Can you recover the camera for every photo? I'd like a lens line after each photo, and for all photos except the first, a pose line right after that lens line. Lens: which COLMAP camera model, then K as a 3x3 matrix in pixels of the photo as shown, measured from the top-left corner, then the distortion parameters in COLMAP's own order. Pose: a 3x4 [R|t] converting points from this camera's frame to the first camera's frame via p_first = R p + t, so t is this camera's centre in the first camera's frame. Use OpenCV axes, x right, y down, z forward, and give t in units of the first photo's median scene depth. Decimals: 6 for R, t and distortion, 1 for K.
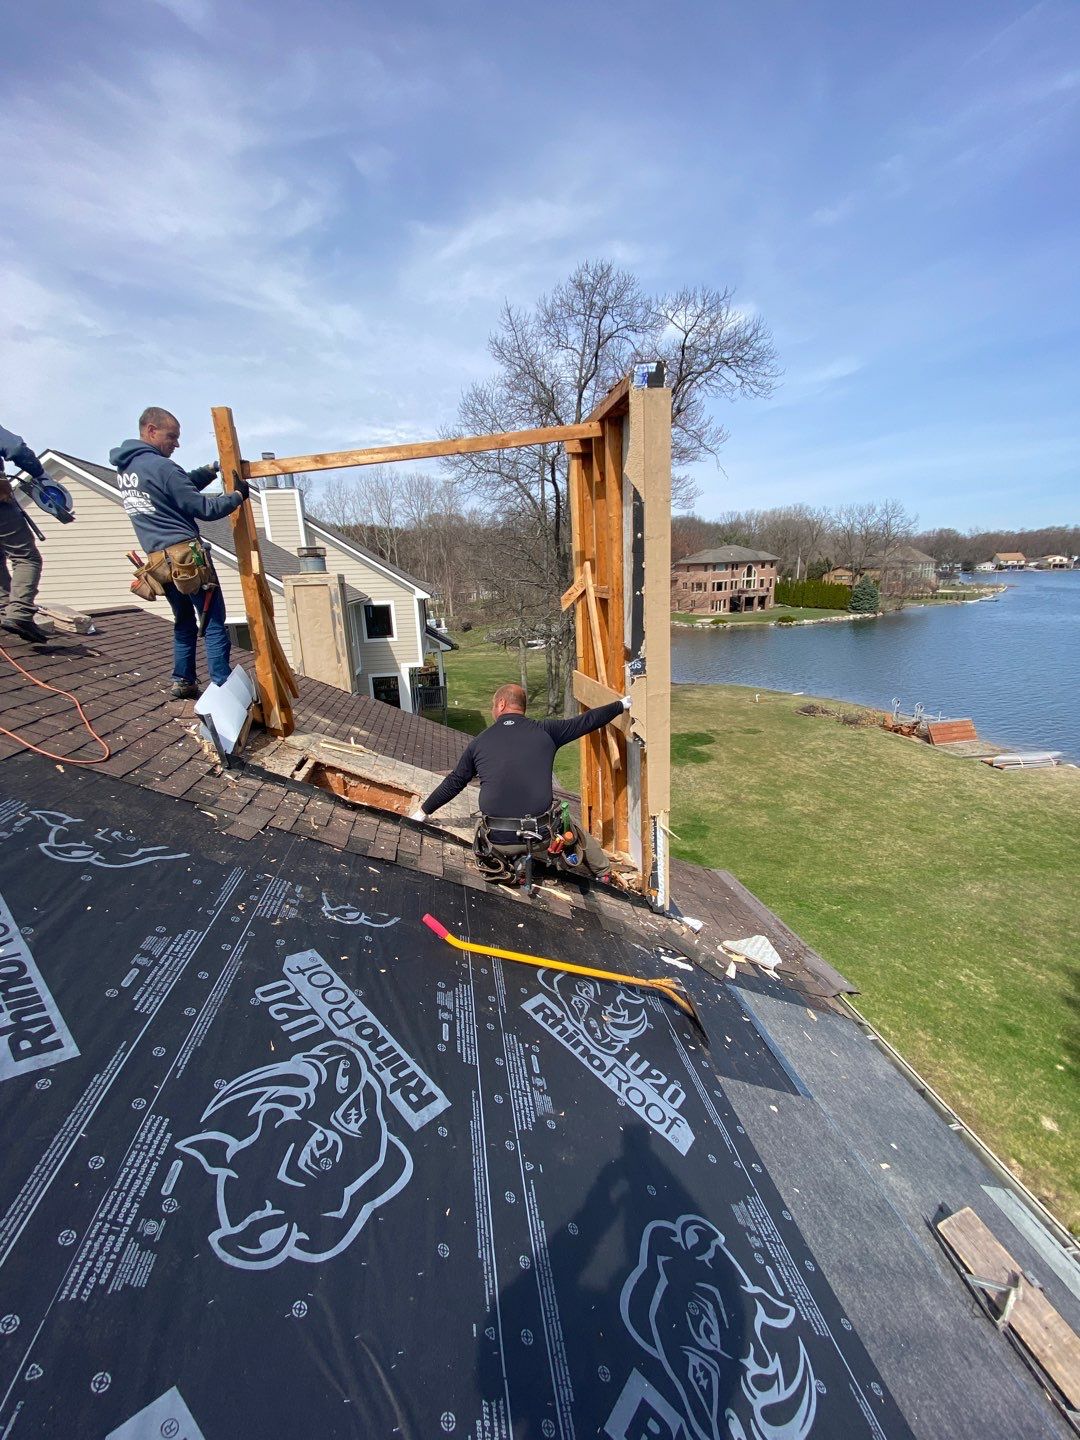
lens RADIAL K [[574.5, 0, 537.2], [0, 574.5, 724.4], [0, 0, 1]] dist [-0.020904, -0.004591]
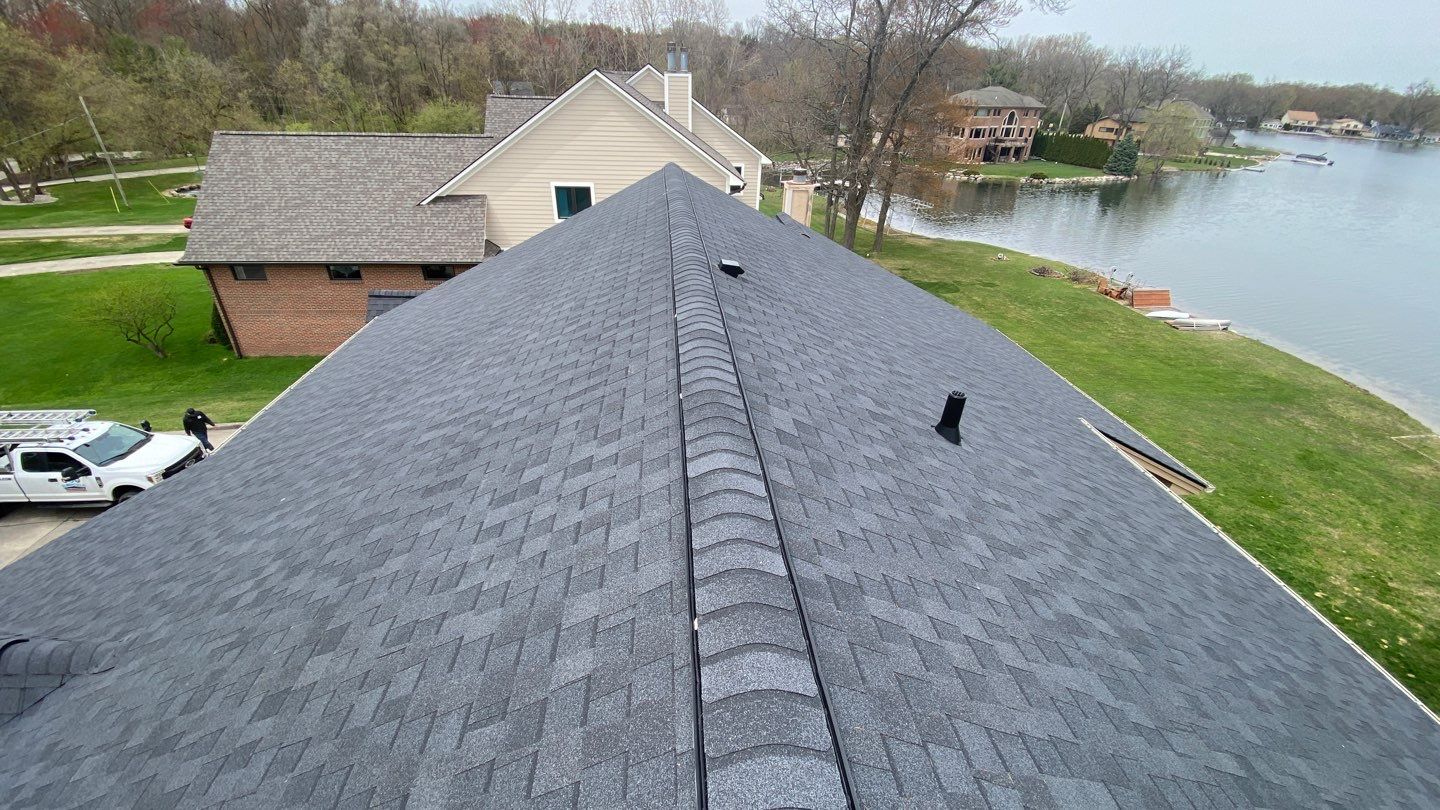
lens RADIAL K [[563.6, 0, 717.4], [0, 563.6, 426.3], [0, 0, 1]] dist [-0.015303, -0.006346]
pose [[0.995358, 0.086712, -0.041761, -0.134743], [-0.071463, 0.956511, 0.282806, 0.004487], [0.064468, -0.278508, 0.958268, -0.286128]]
